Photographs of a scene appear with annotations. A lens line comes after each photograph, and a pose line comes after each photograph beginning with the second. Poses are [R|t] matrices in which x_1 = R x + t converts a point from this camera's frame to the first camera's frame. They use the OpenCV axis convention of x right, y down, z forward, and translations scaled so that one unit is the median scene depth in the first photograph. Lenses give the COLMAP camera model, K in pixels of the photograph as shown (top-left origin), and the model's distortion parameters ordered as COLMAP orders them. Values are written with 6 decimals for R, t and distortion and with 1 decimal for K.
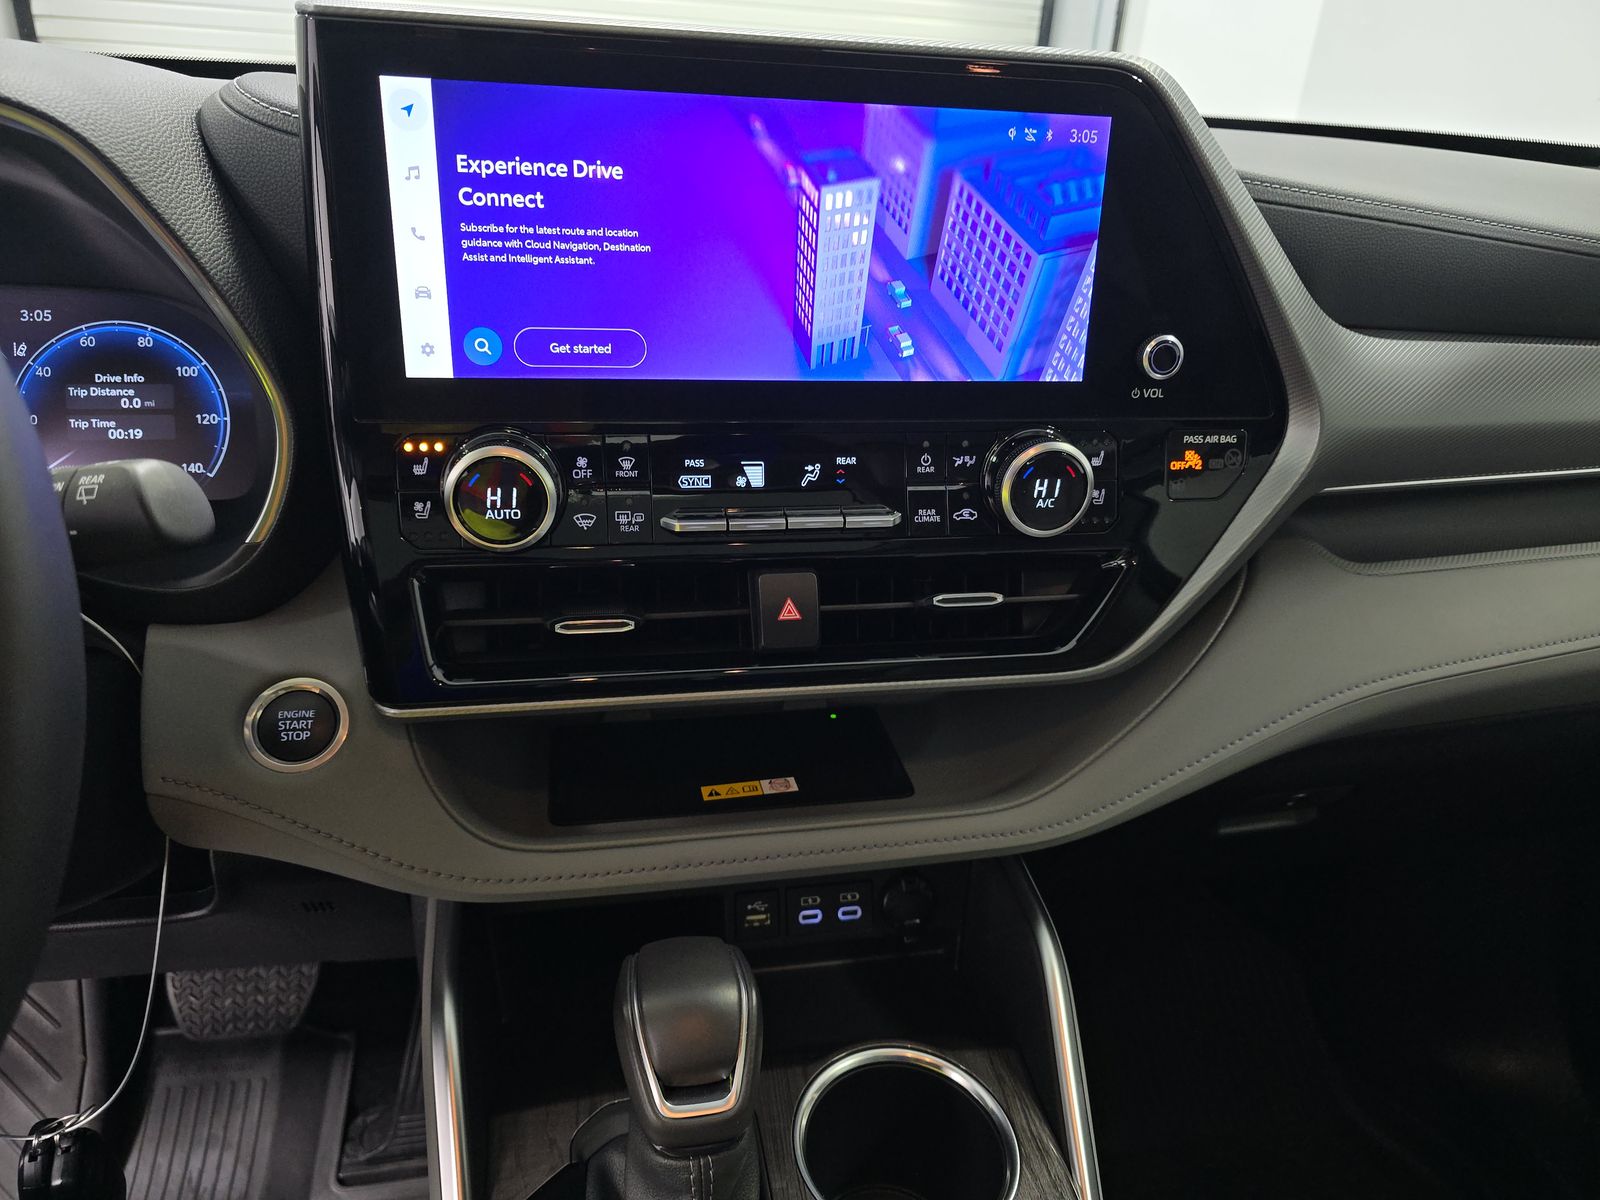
lens RADIAL K [[1070.6, 0, 800.0], [0, 1070.6, 600.0], [0, 0, 1]] dist [0.000304, -0.039888]
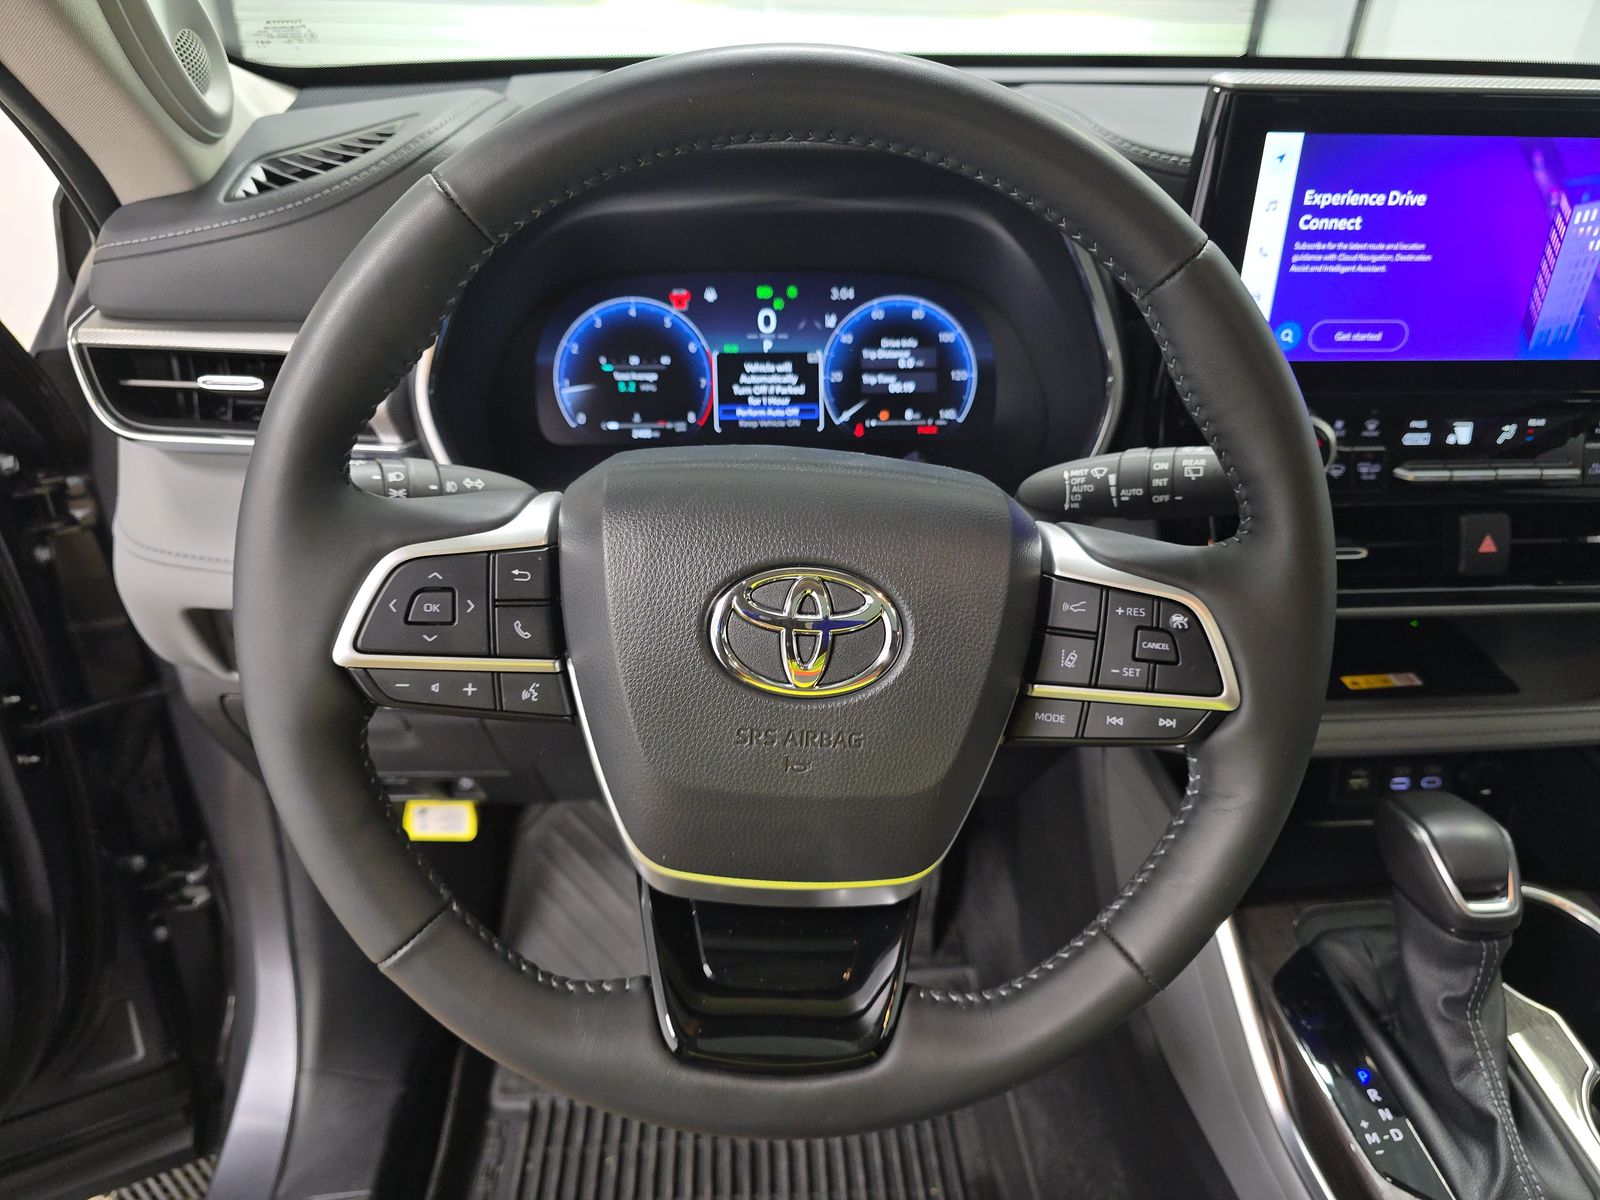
lens RADIAL K [[1089.0, 0, 800.0], [0, 1089.0, 600.0], [0, 0, 1]] dist [-0.001081, -0.021124]
pose [[0.989550, 0.035393, -0.139779, -0.668689], [-0.019637, 0.993454, 0.112529, -0.055810], [0.142847, -0.108608, 0.983768, -0.399559]]
